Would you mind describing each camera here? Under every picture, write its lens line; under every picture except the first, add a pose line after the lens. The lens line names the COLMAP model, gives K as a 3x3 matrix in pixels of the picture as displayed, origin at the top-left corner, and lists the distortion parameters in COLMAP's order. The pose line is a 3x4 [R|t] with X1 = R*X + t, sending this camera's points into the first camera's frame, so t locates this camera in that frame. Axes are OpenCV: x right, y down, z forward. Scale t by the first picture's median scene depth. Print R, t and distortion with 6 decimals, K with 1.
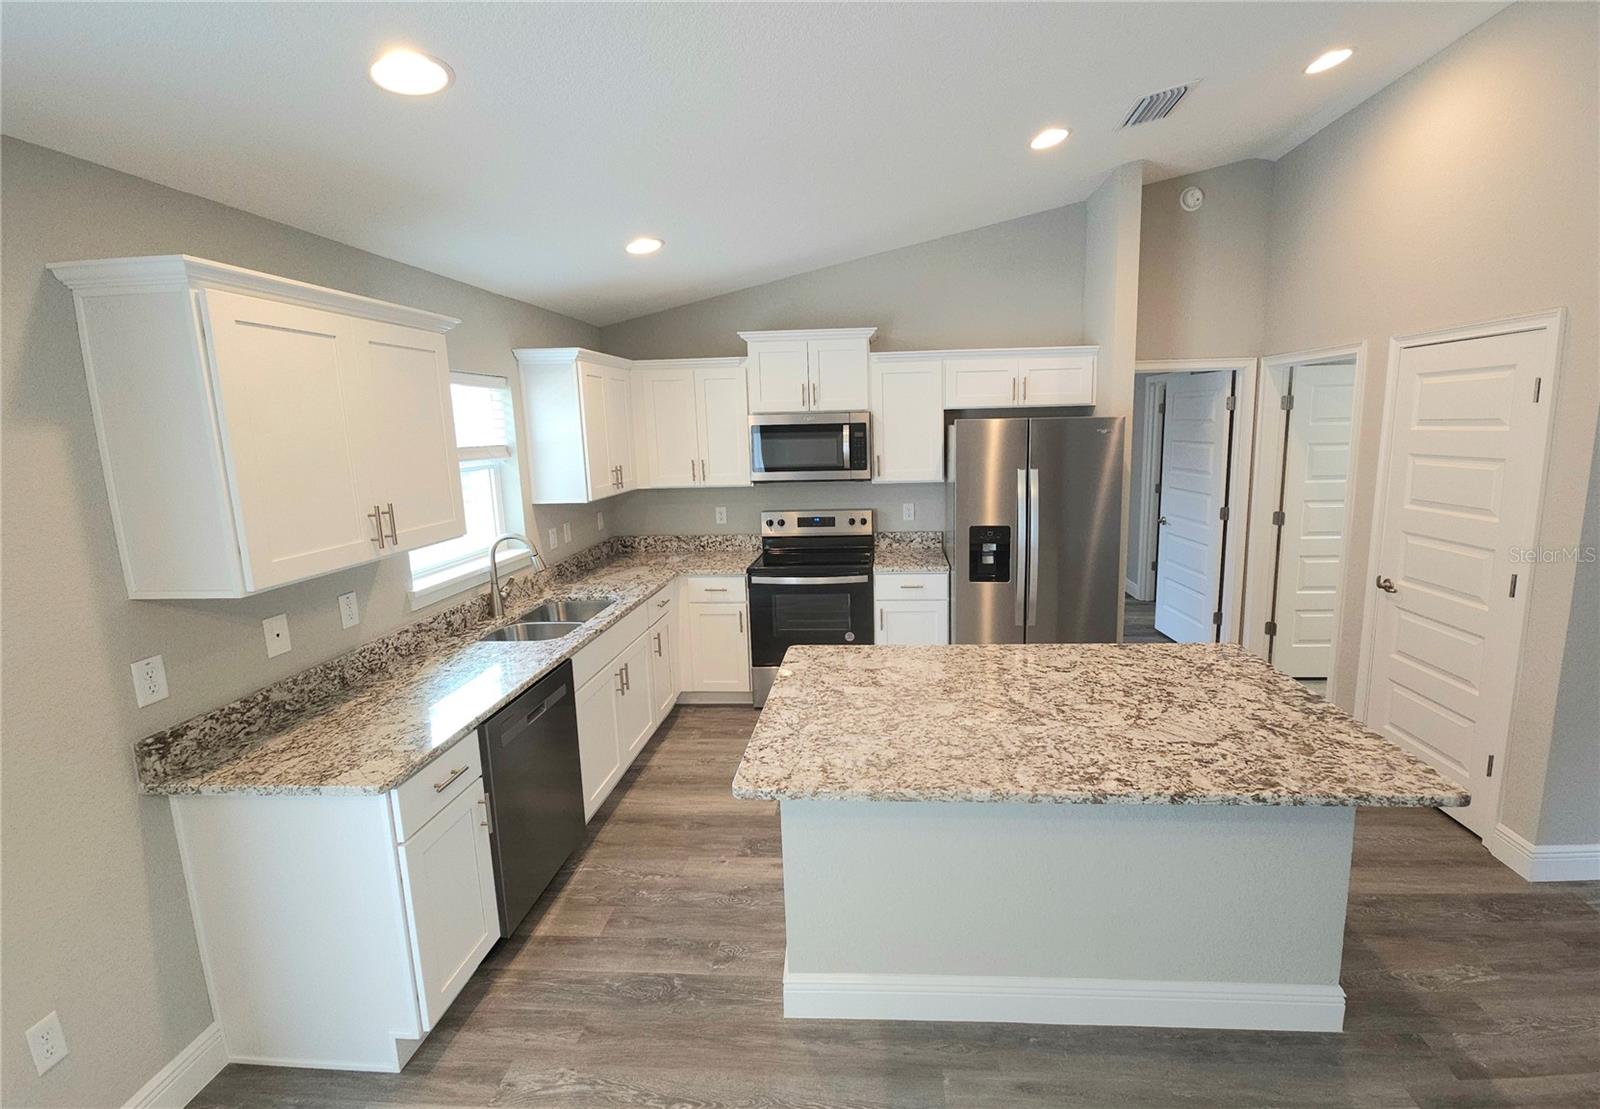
lens RADIAL K [[687.5, 0, 845.5], [0, 687.5, 528.6], [0, 0, 1]] dist [0.001904, -0.000122]
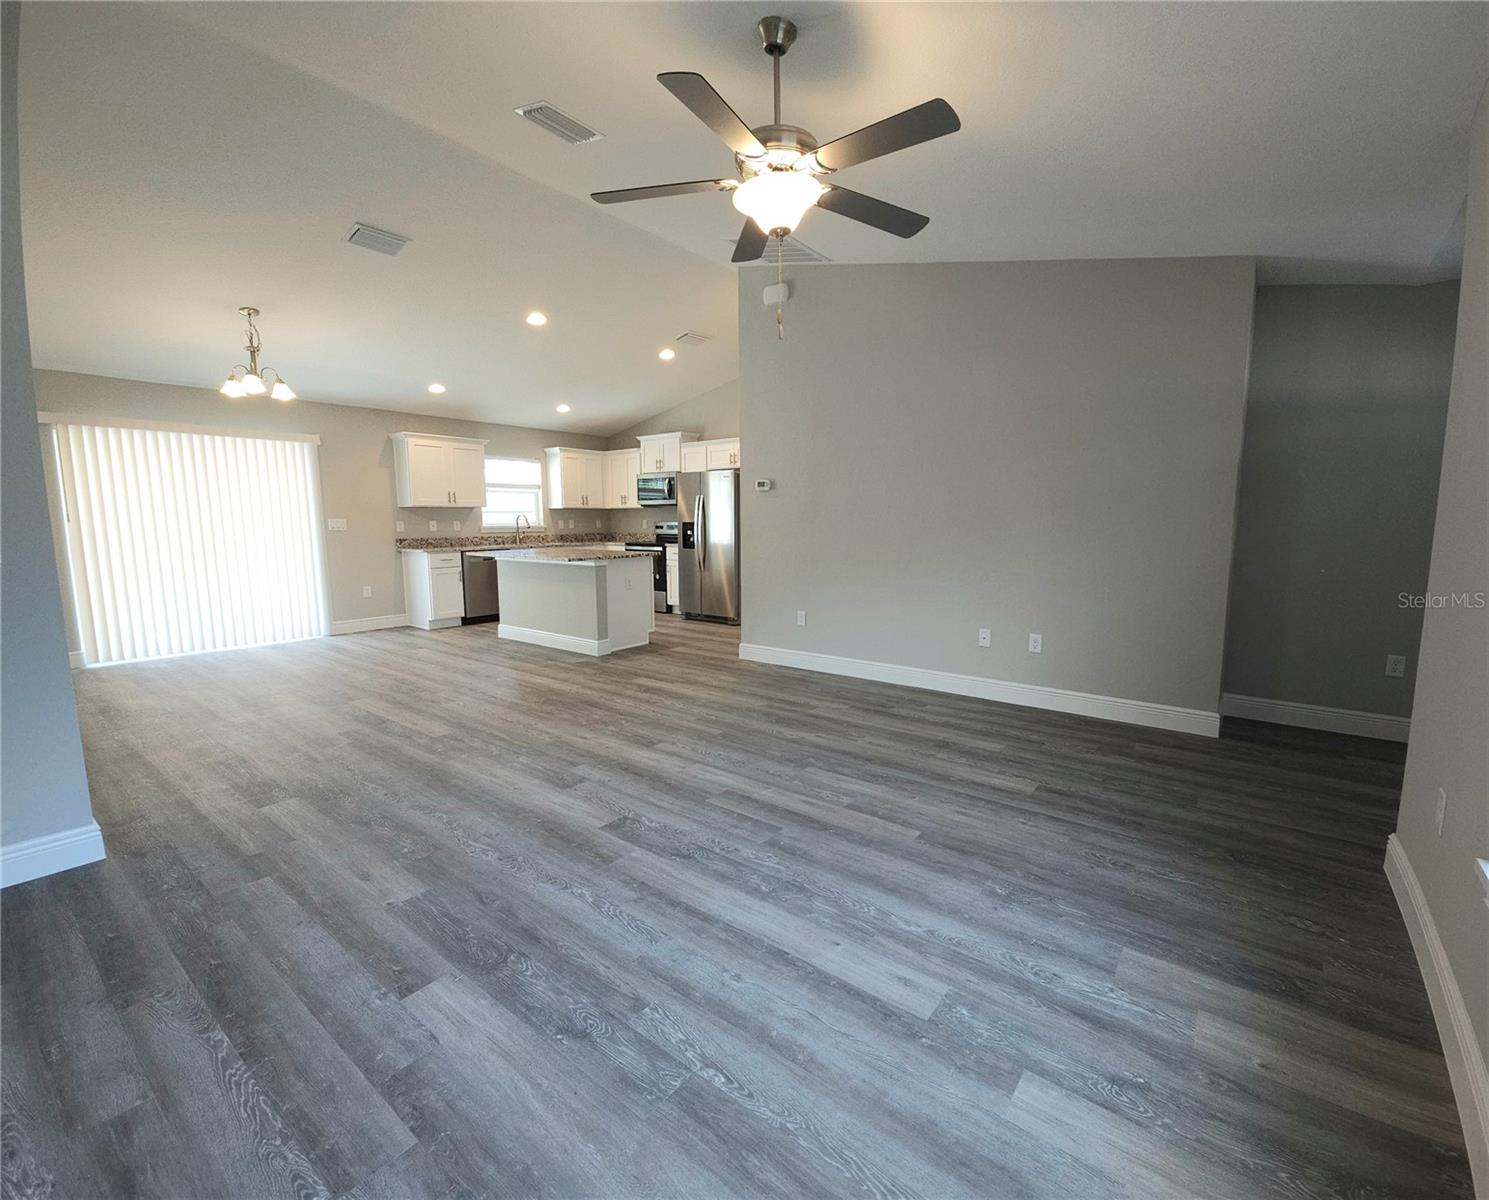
lens RADIAL K [[662.4, 0, 756.9], [0, 662.4, 603.4], [0, 0, 1]] dist [0.001410, -0.000910]
pose [[0.819684, 0.095314, -0.564830, 2.428517], [-0.105839, 0.994282, 0.014189, 0.300889], [0.562953, 0.048150, 0.825085, -0.877763]]
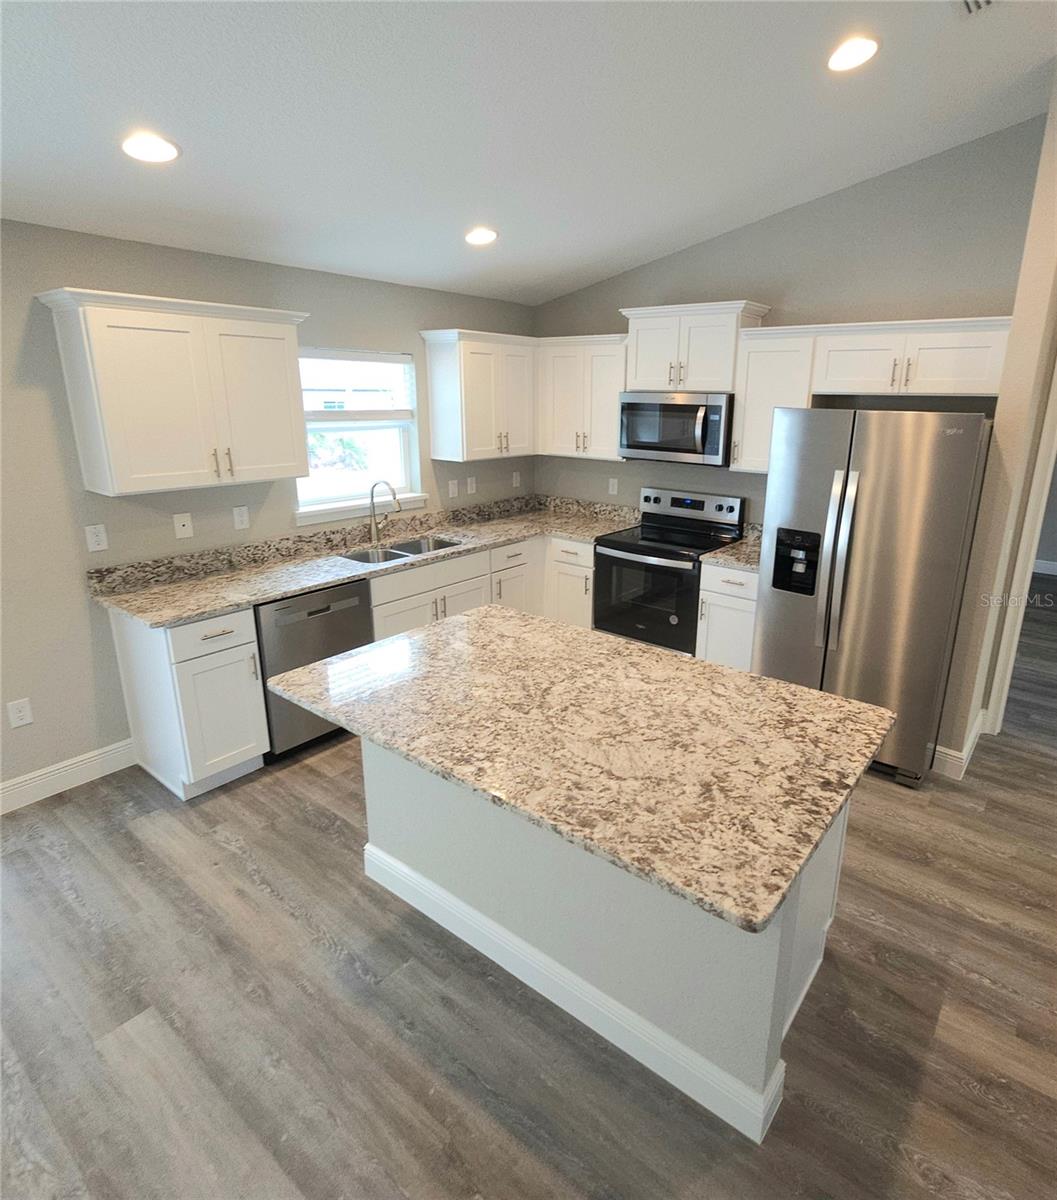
lens RADIAL K [[677.0, 0, 580.0], [0, 677.0, 580.2], [0, 0, 1]] dist [0.004677, 0.001862]
pose [[0.829921, 0.185680, -0.526075, 0.691422], [-0.120435, 0.980382, 0.156034, -0.066933], [0.544727, -0.066138, 0.836002, 0.160283]]
